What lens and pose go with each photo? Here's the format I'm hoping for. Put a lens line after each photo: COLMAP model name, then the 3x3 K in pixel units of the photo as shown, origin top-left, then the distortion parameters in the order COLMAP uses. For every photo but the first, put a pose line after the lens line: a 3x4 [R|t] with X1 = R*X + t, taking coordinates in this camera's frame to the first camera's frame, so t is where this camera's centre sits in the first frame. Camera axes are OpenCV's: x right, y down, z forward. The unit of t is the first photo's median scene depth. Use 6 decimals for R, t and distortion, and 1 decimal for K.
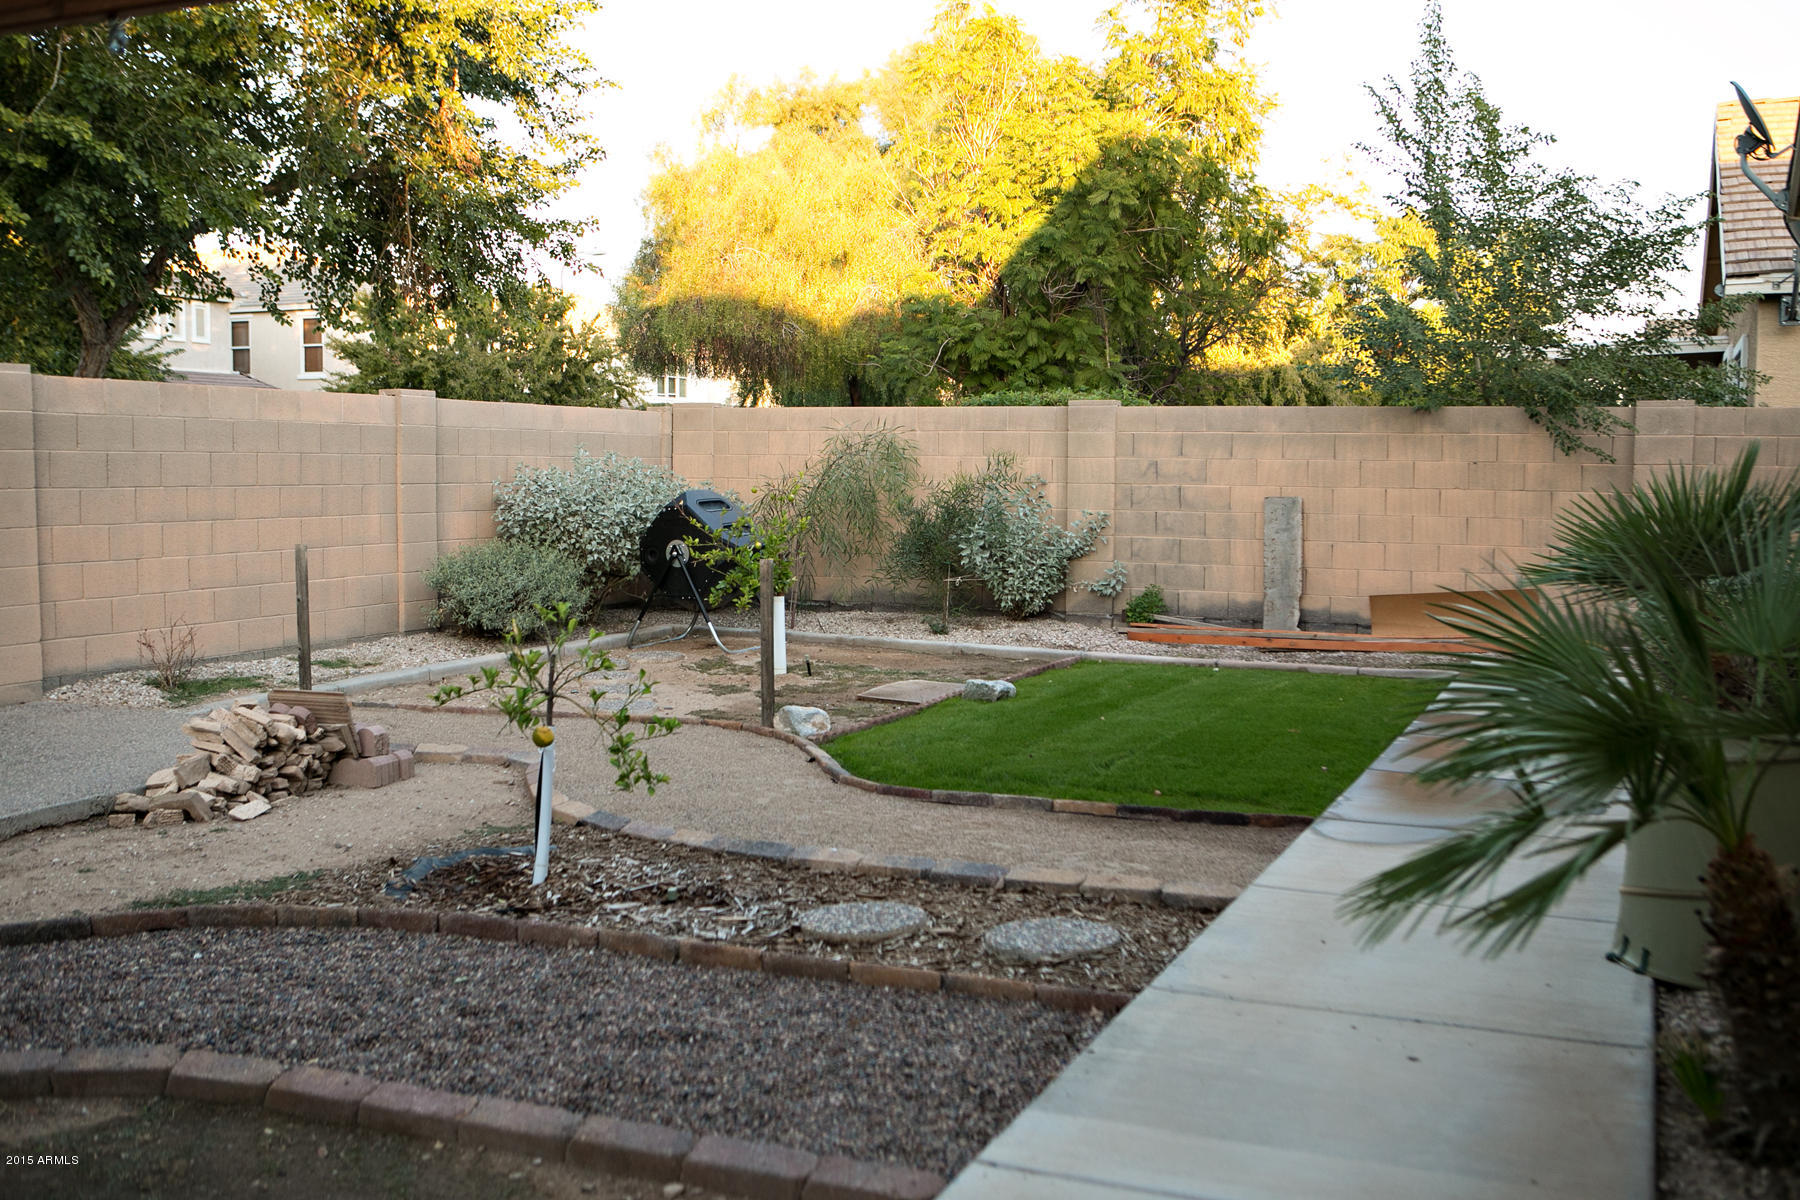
lens RADIAL K [[1744.2, 0, 900.0], [0, 1744.2, 600.0], [0, 0, 1]] dist [-0.015741, -0.004691]
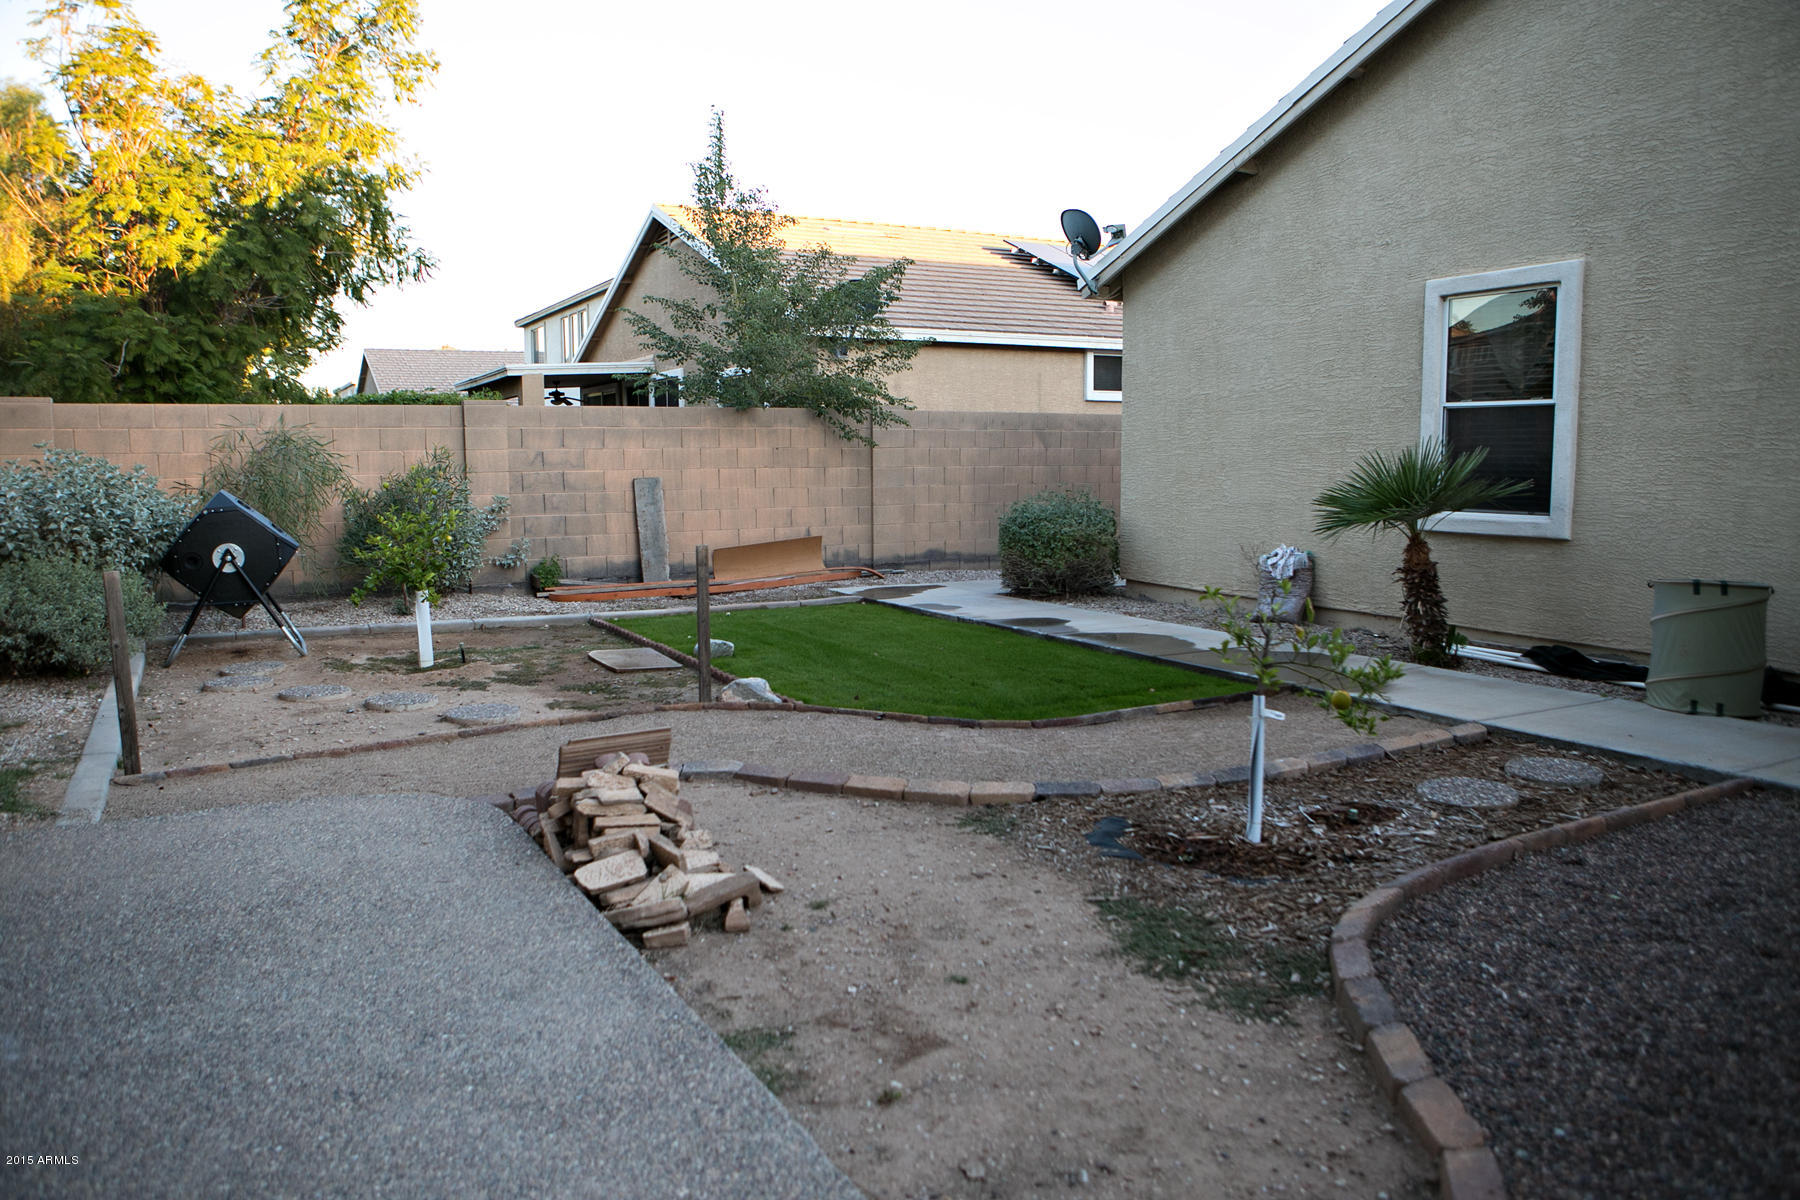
lens RADIAL K [[1245.9, 0, 900.0], [0, 1245.9, 600.0], [0, 0, 1]] dist [-0.112273, 0.089833]
pose [[0.605470, -0.104671, 0.788955, -0.387848], [0.075382, 0.994399, 0.074077, -0.022964], [-0.792290, 0.014622, 0.609969, 0.297557]]
